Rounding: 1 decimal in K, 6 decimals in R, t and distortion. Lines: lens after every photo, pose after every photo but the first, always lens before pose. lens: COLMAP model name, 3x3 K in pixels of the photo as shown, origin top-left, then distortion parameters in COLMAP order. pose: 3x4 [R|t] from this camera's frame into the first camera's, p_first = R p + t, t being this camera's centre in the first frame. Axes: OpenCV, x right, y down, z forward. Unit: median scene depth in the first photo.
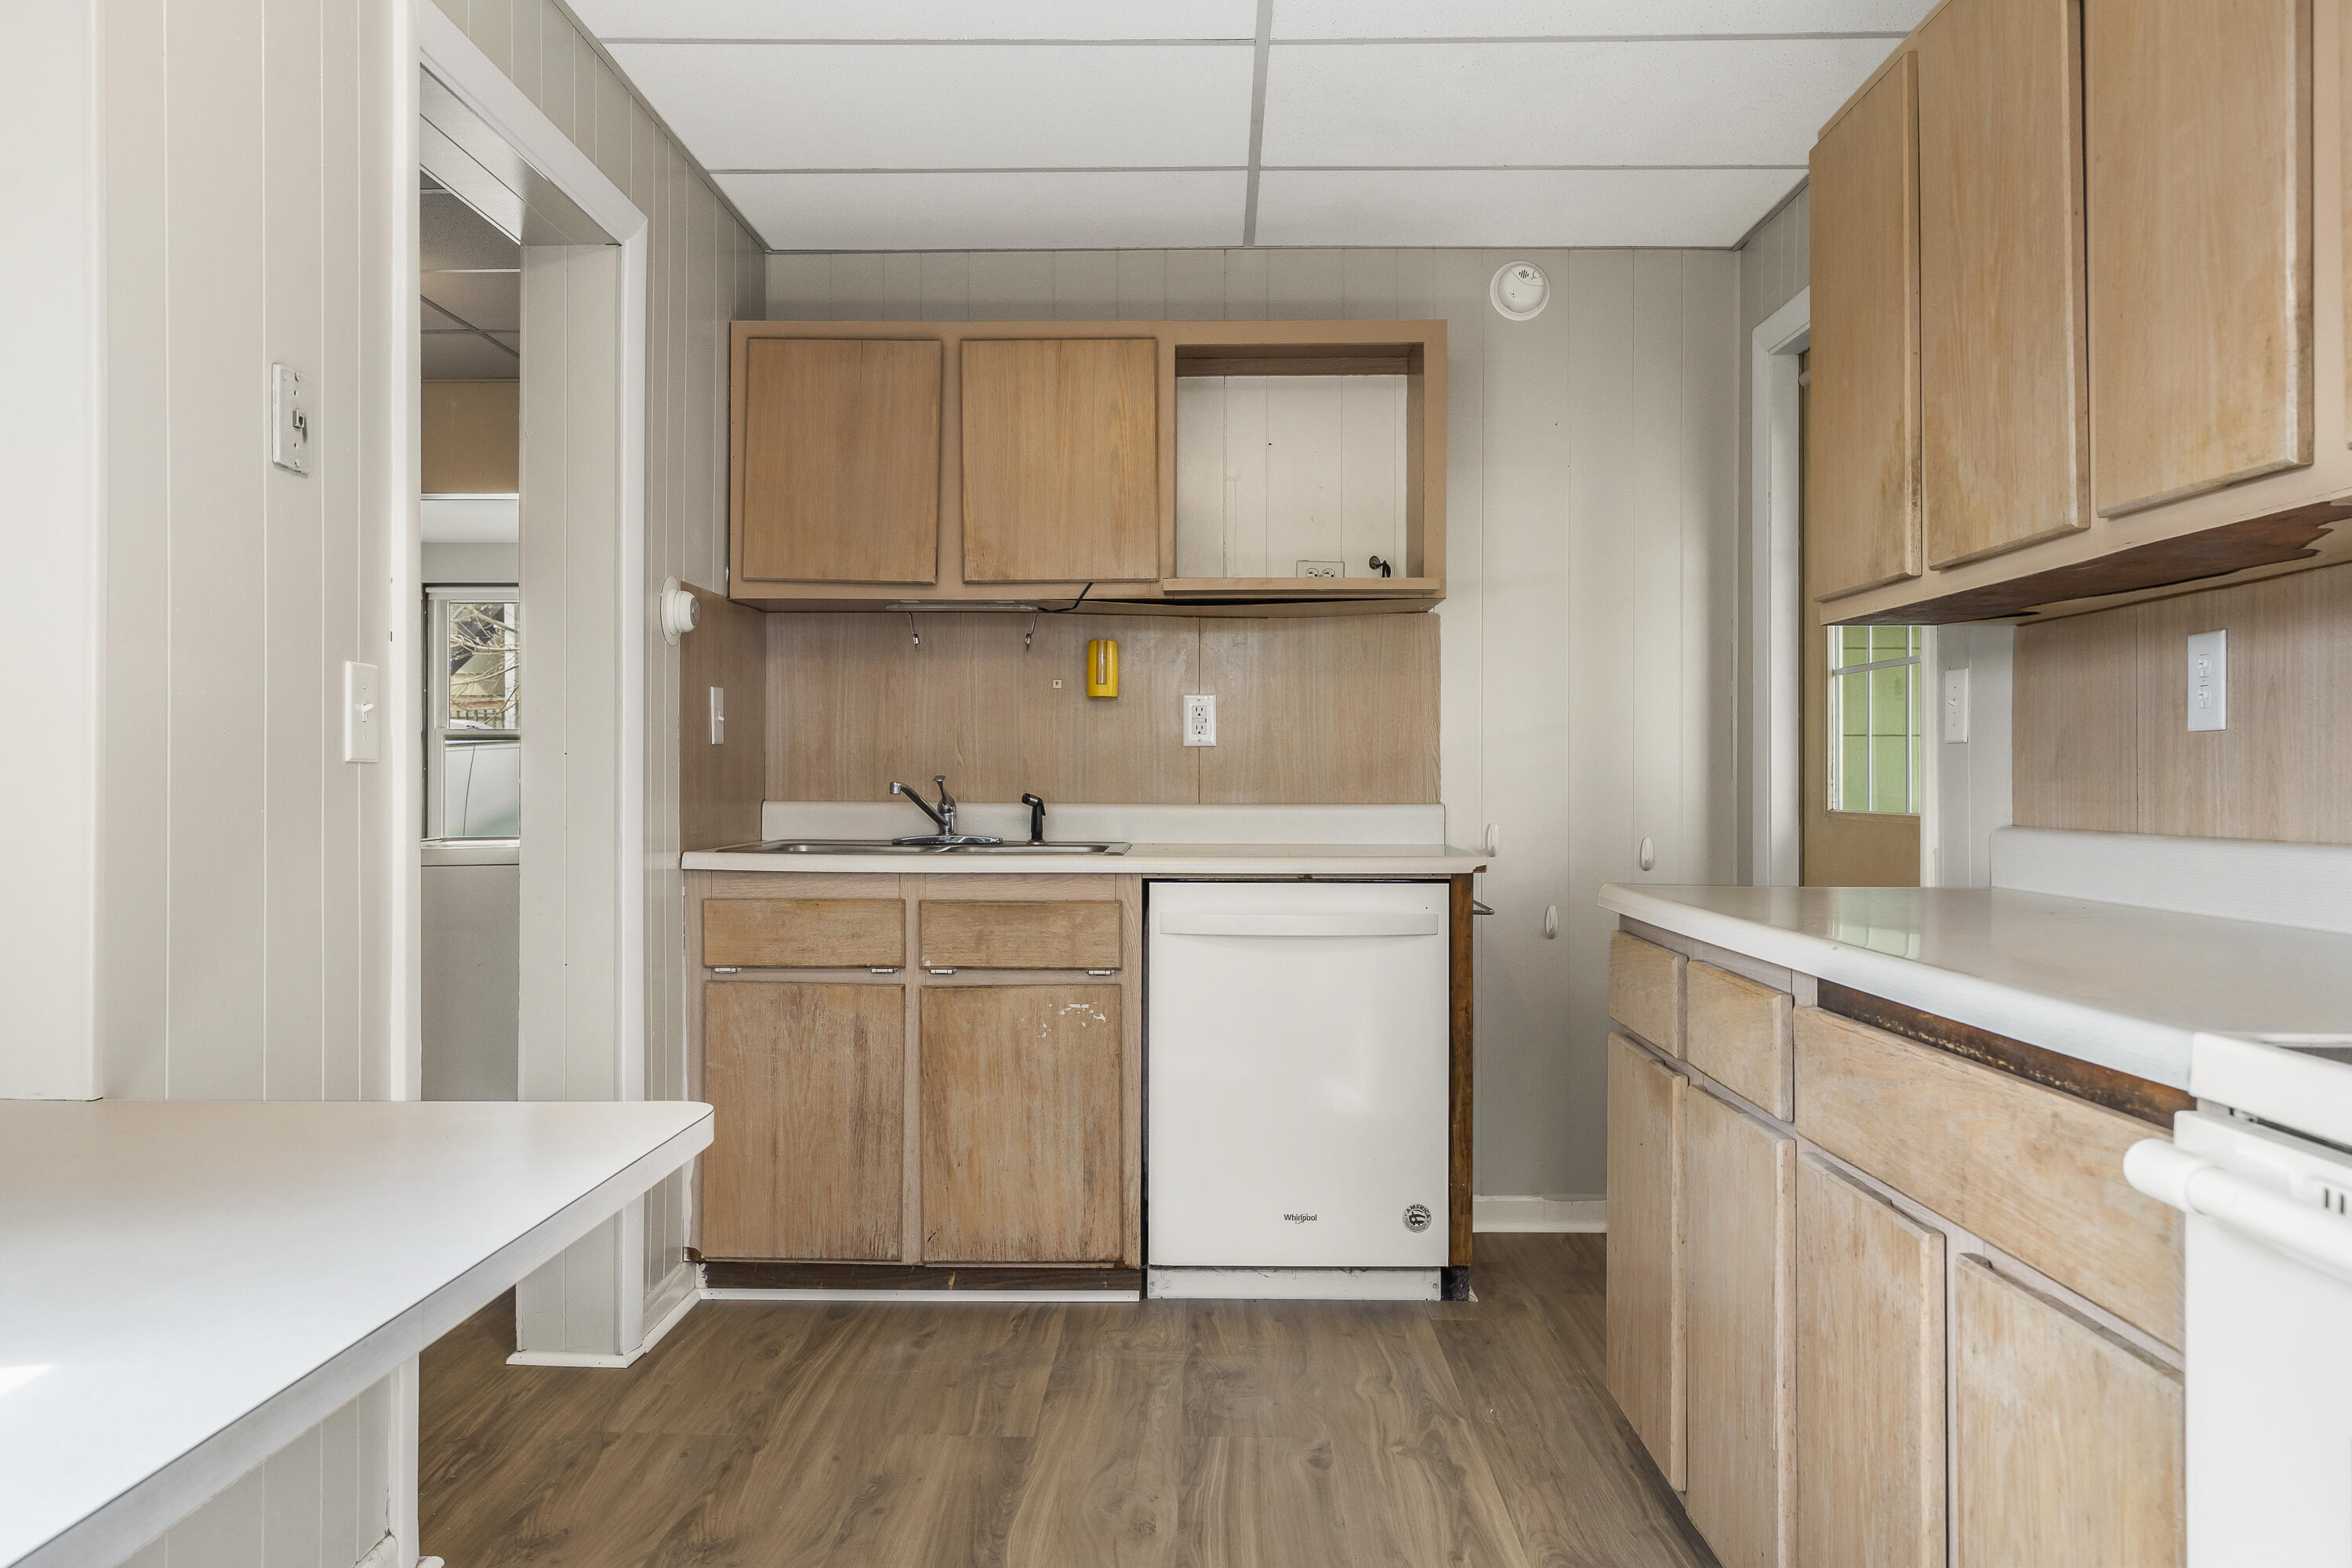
lens RADIAL K [[1697.7, 0, 1180.4], [0, 1697.7, 780.0], [0, 0, 1]] dist [-0.003023, -0.000482]
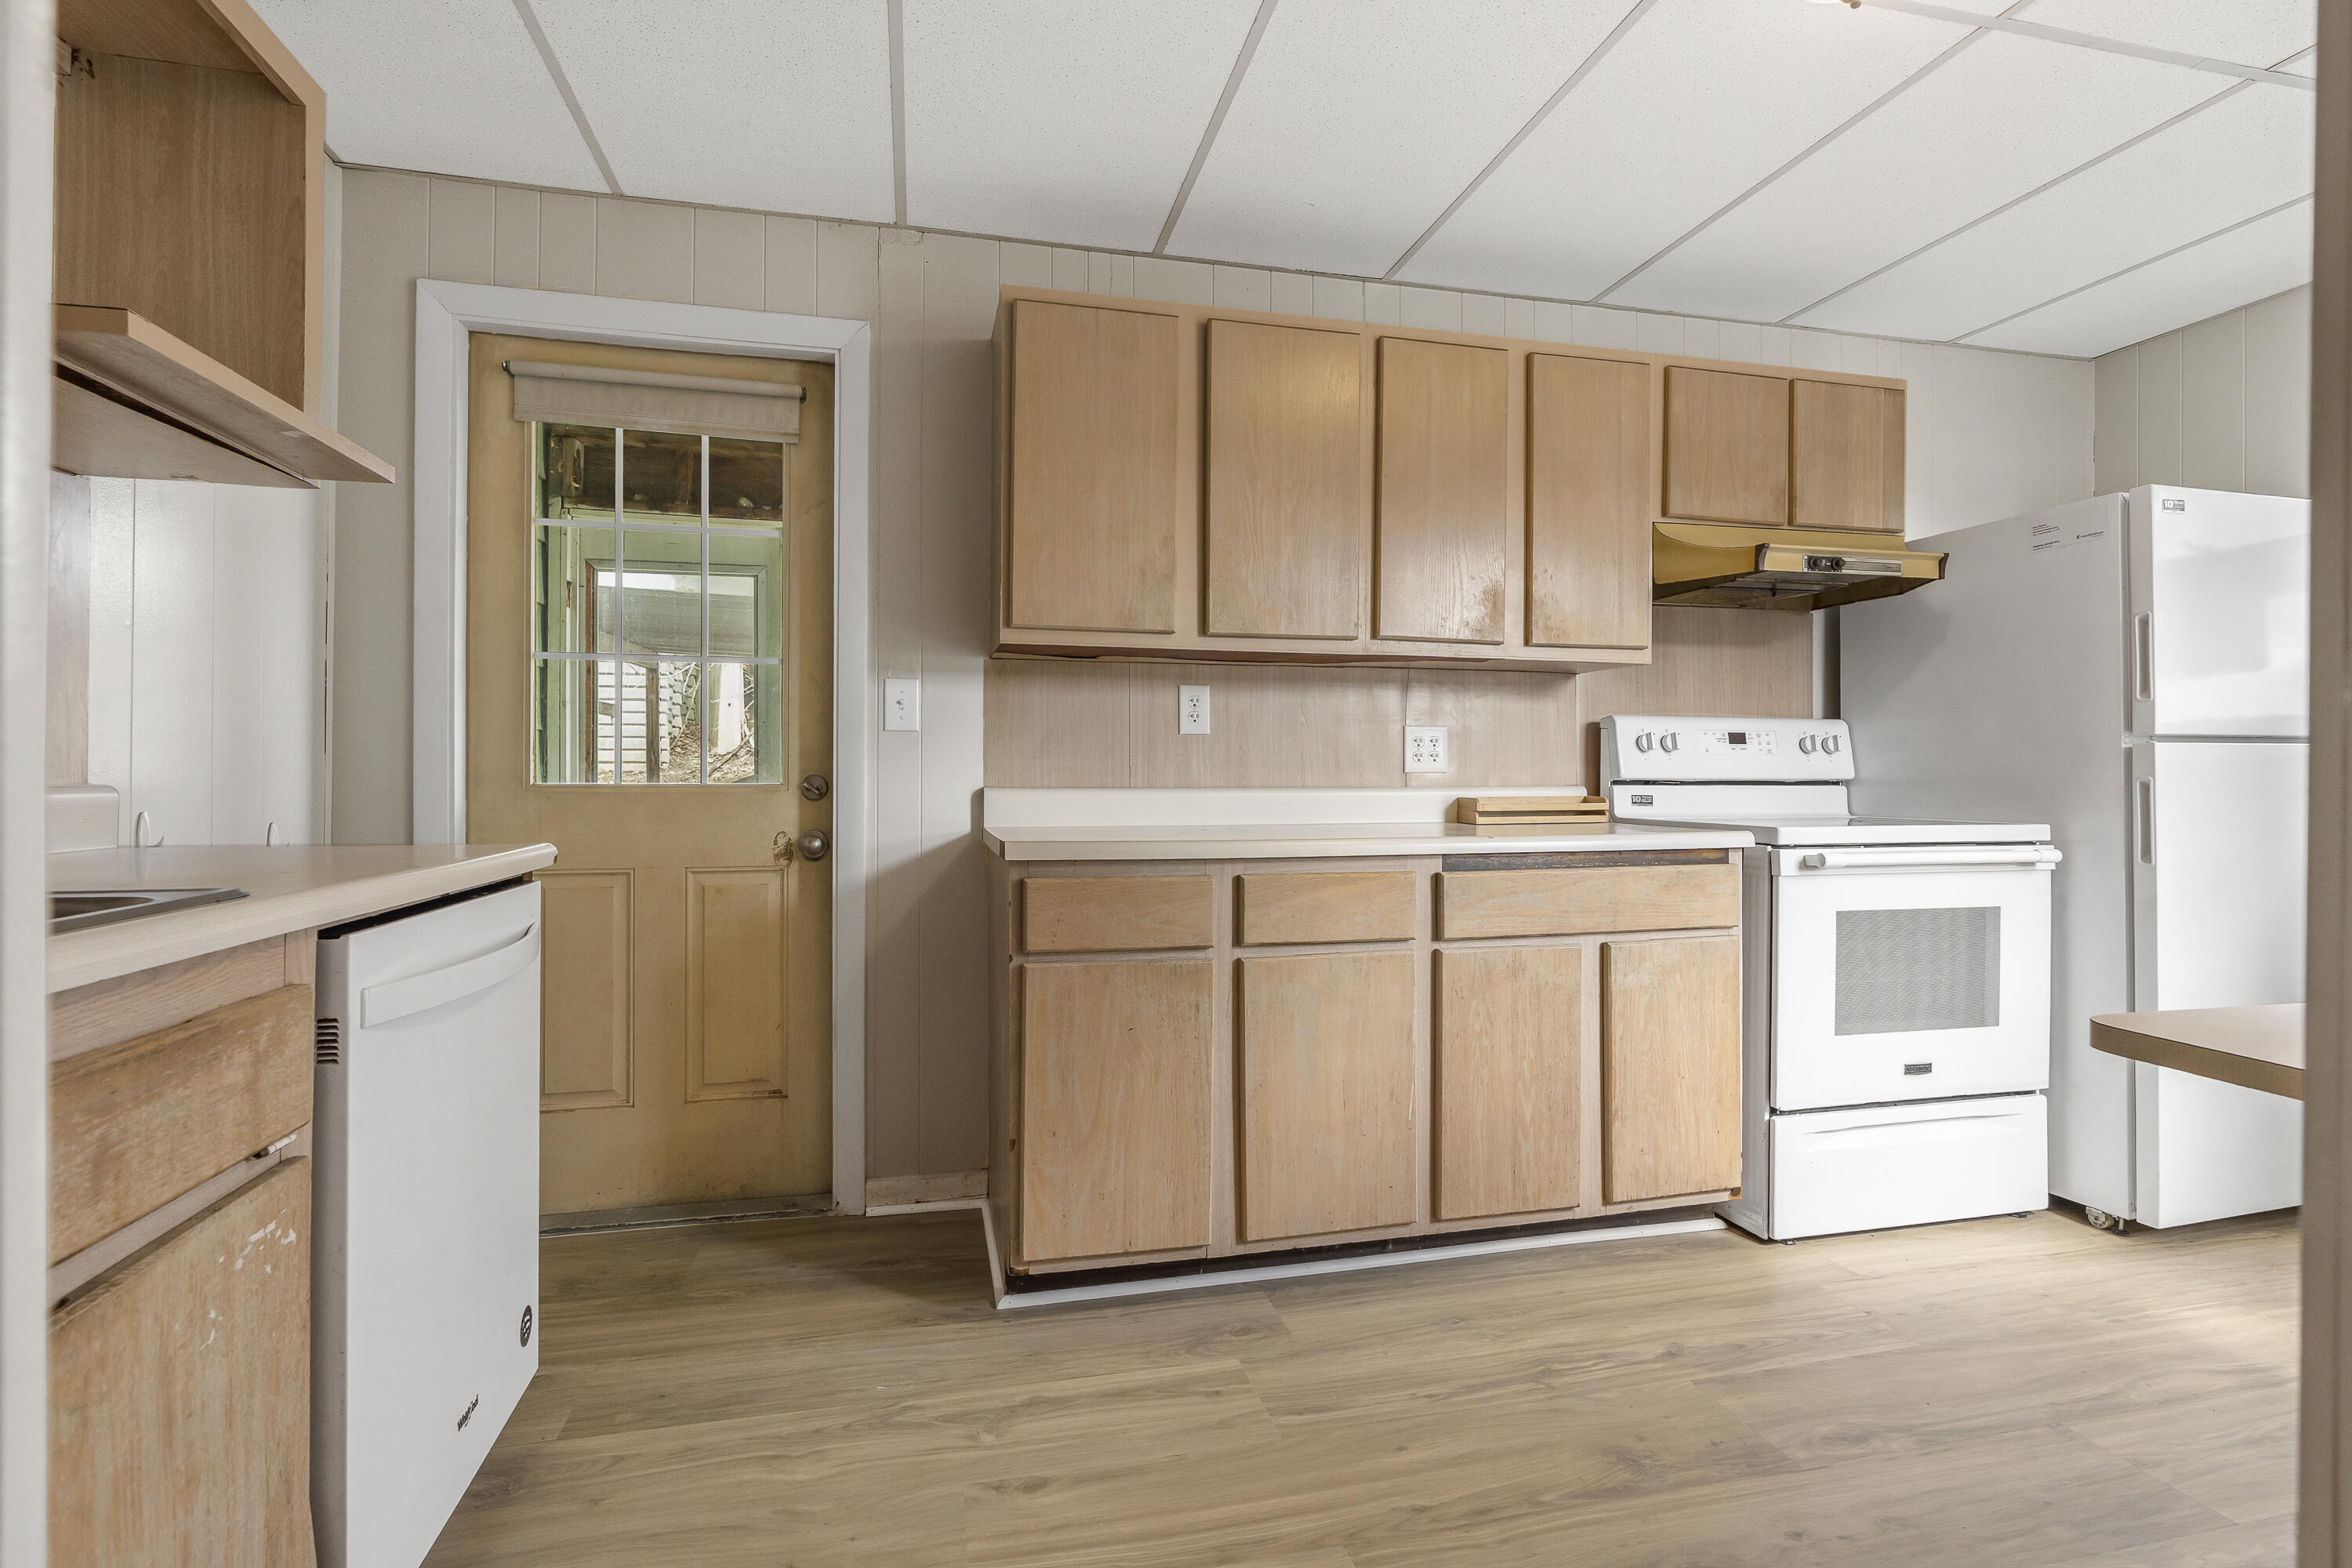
lens RADIAL K [[1079.8, 0, 1179.7], [0, 1079.8, 772.7], [0, 0, 1]] dist [-0.007983, 0.001676]
pose [[-0.238350, -0.003495, 0.971173, -0.505597], [-0.002983, 0.999991, 0.002867, 0.011335], [-0.971175, -0.002214, -0.238359, 1.061579]]
